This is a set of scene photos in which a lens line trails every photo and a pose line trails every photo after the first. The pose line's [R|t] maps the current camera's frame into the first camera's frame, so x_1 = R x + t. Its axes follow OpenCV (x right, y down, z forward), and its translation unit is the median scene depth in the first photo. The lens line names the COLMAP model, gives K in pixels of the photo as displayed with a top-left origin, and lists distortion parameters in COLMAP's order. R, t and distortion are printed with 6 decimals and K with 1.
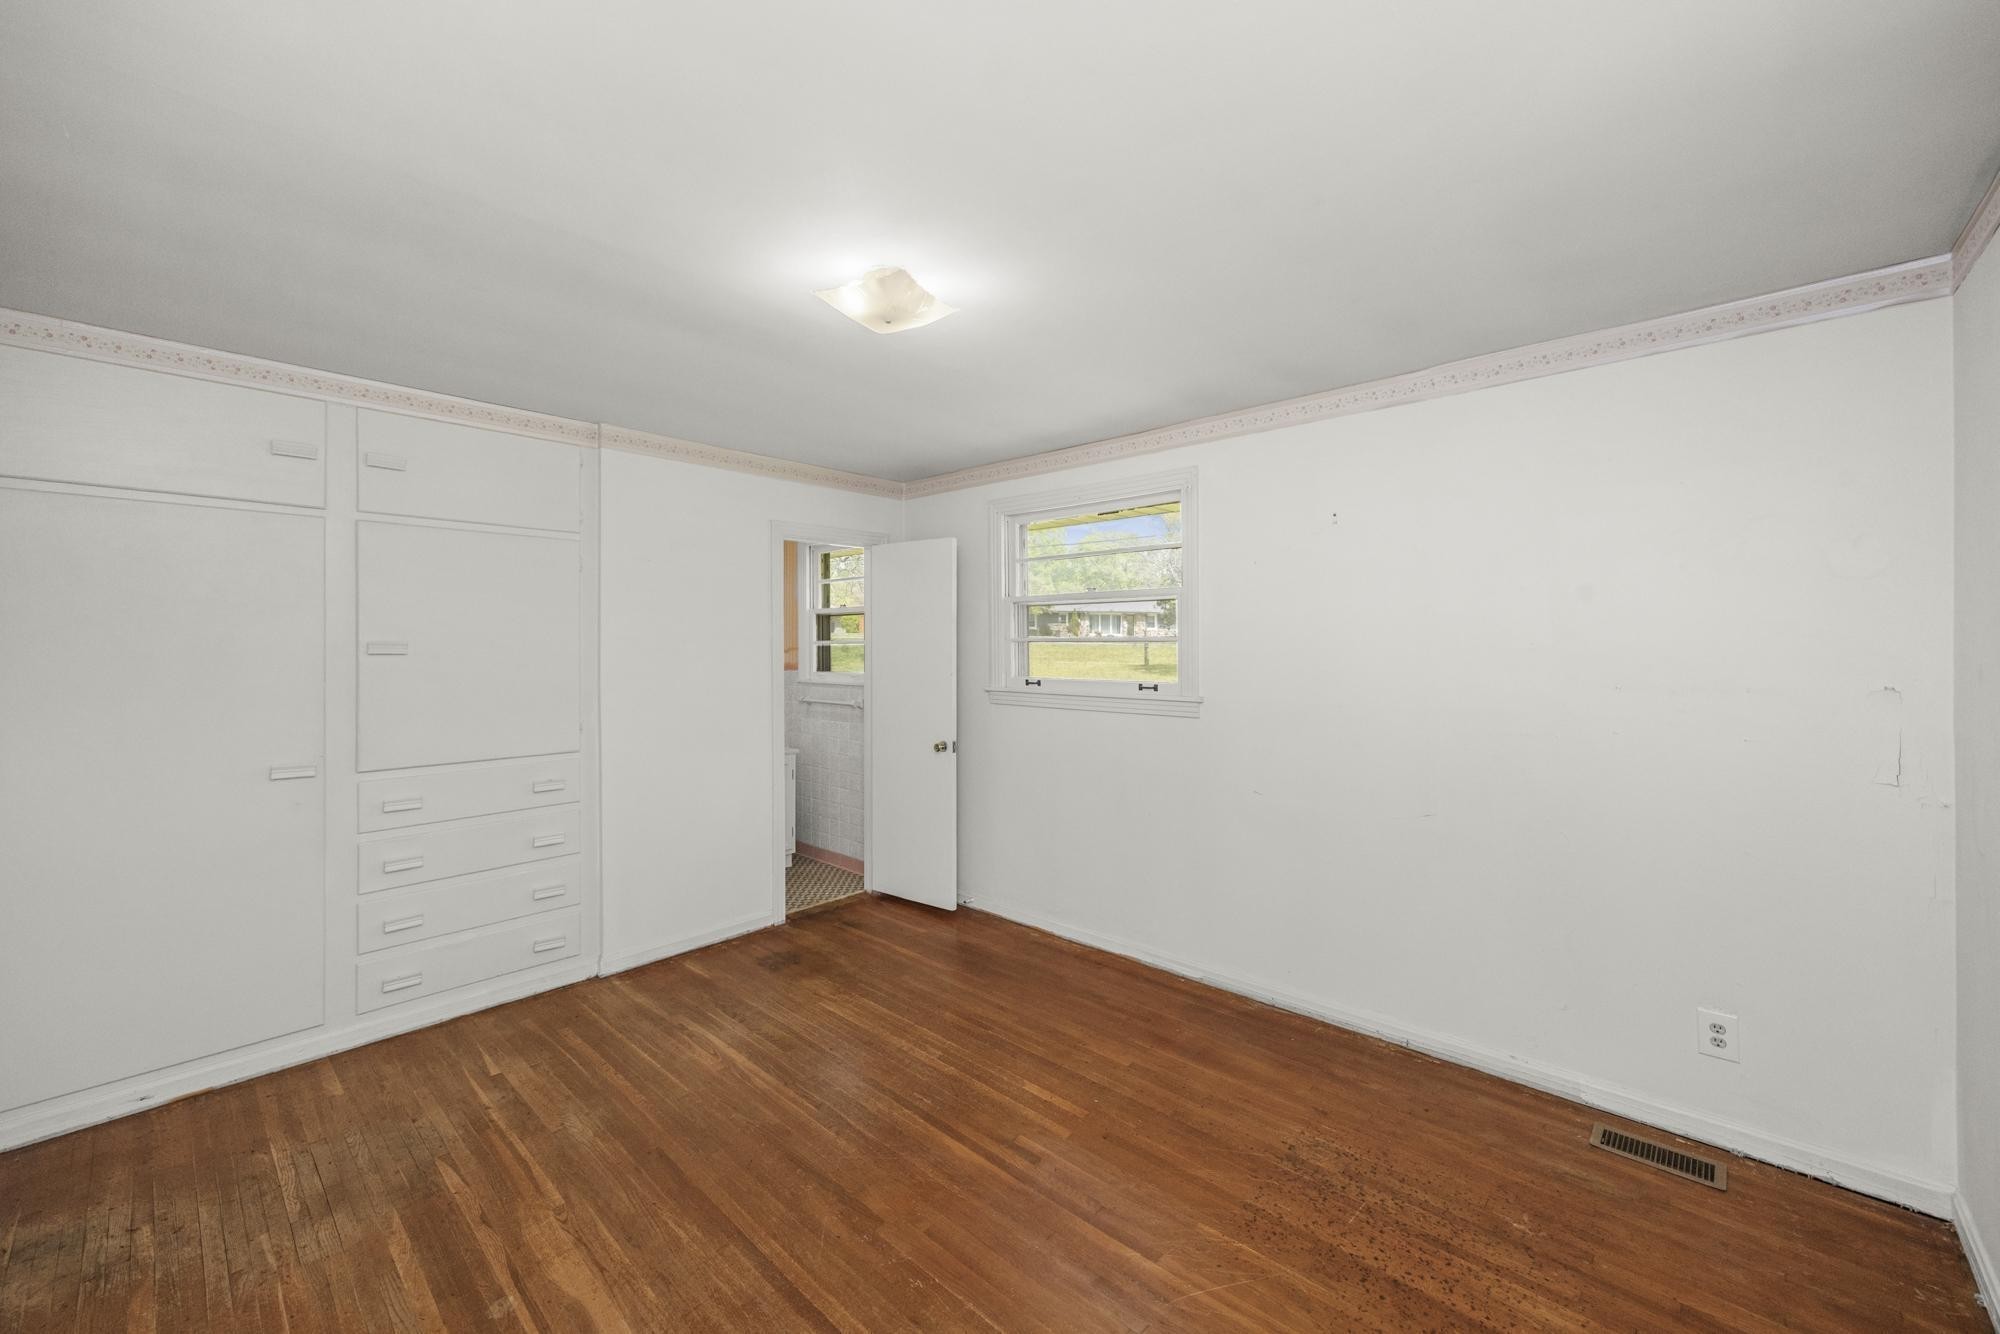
lens RADIAL K [[791.7, 0, 1017.4], [0, 791.7, 660.6], [0, 0, 1]] dist [0.007143, 0.000186]
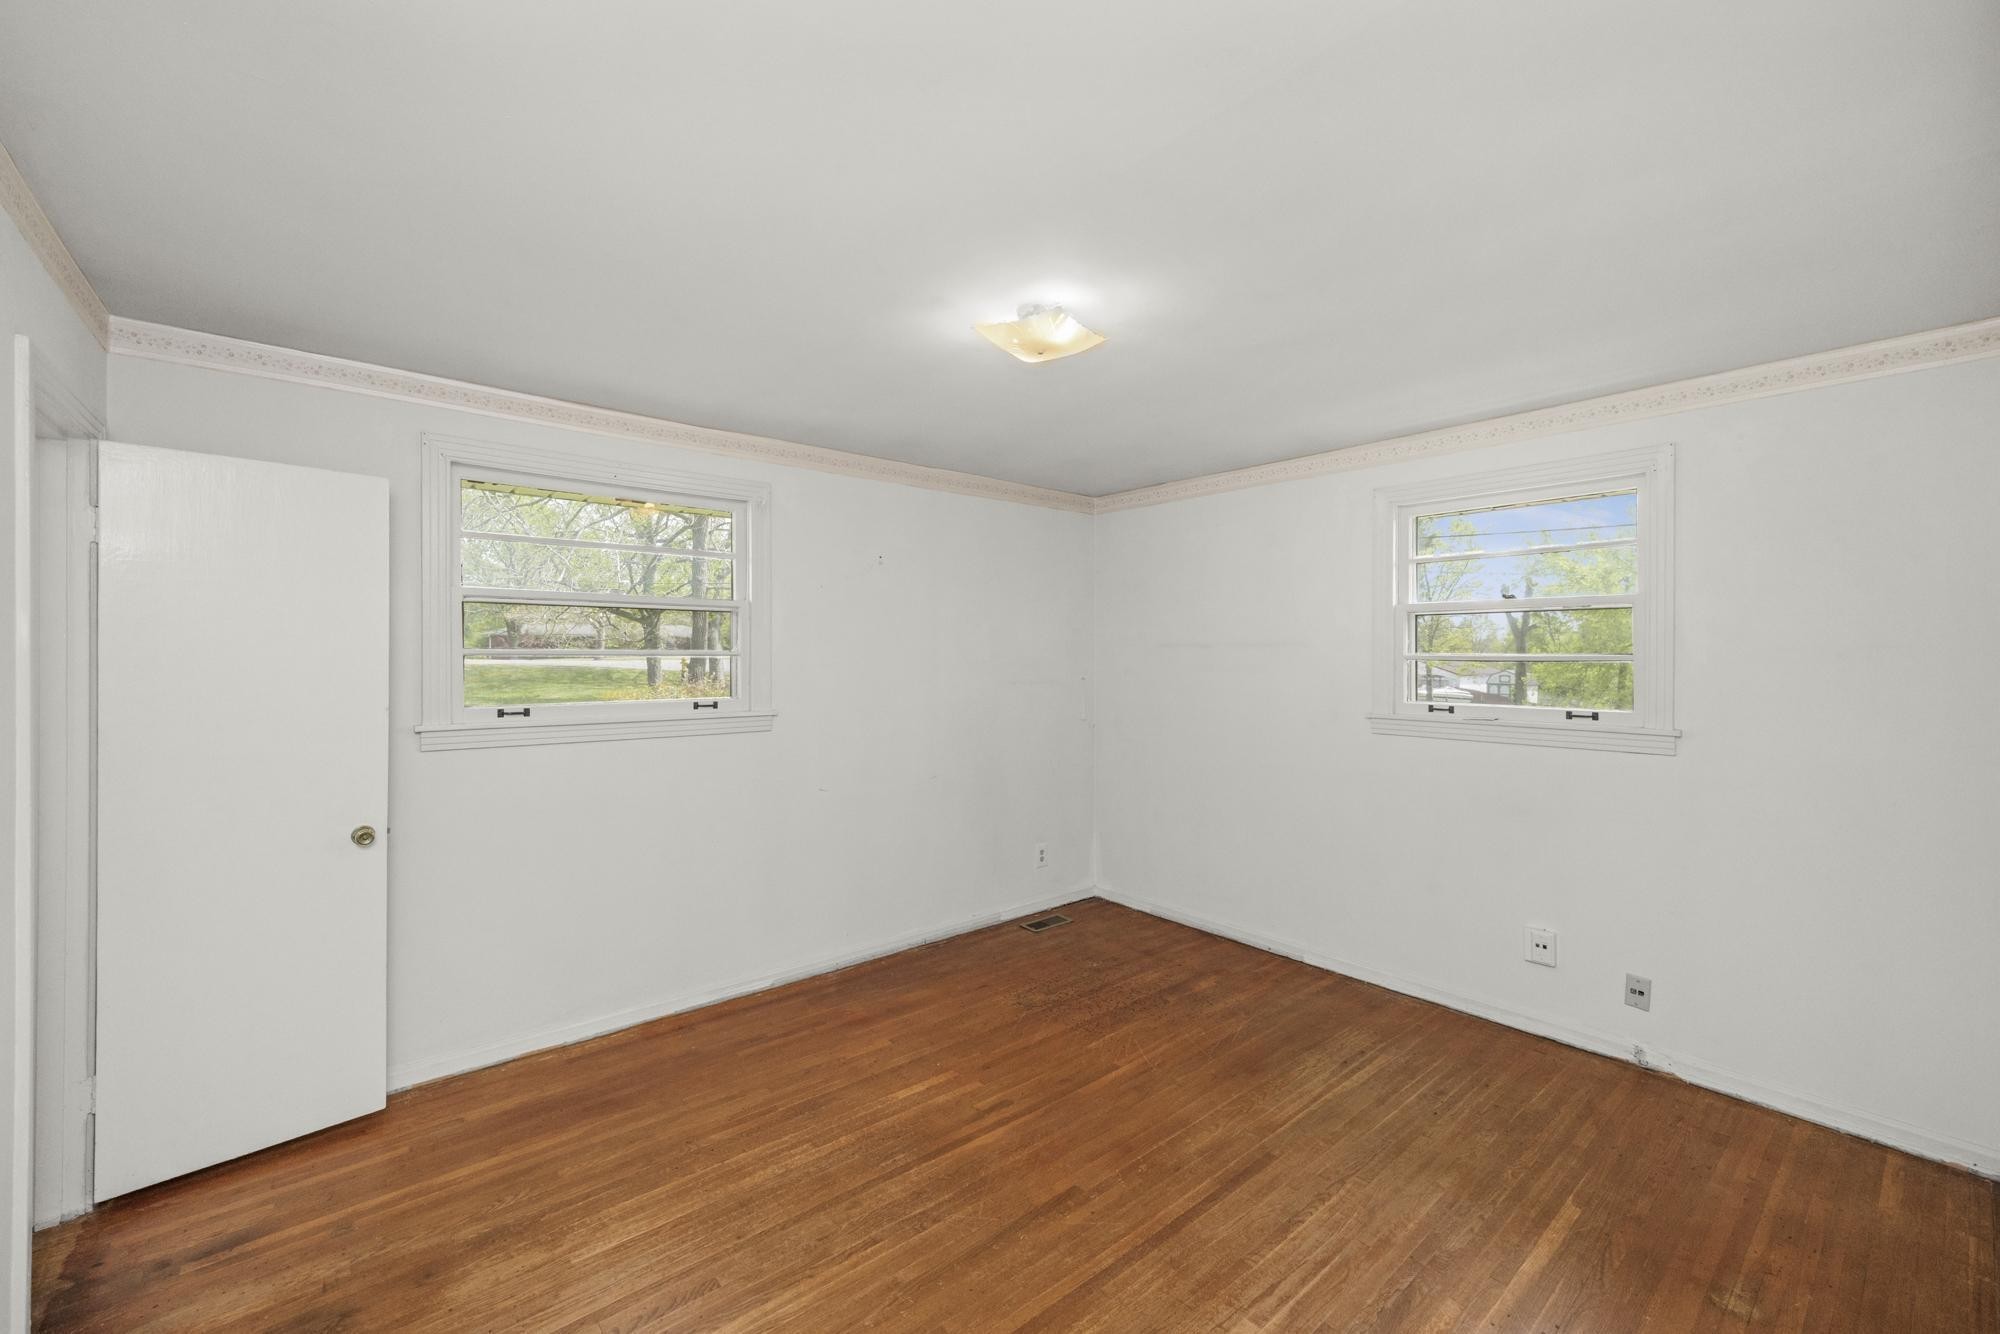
lens RADIAL K [[791.7, 0, 1017.4], [0, 791.7, 660.6], [0, 0, 1]] dist [0.007143, 0.000186]
pose [[0.125551, -0.002866, 0.992083, -0.898948], [0.018048, 0.999837, 0.000604, -0.015990], [-0.991923, 0.017829, 0.125583, 0.659125]]
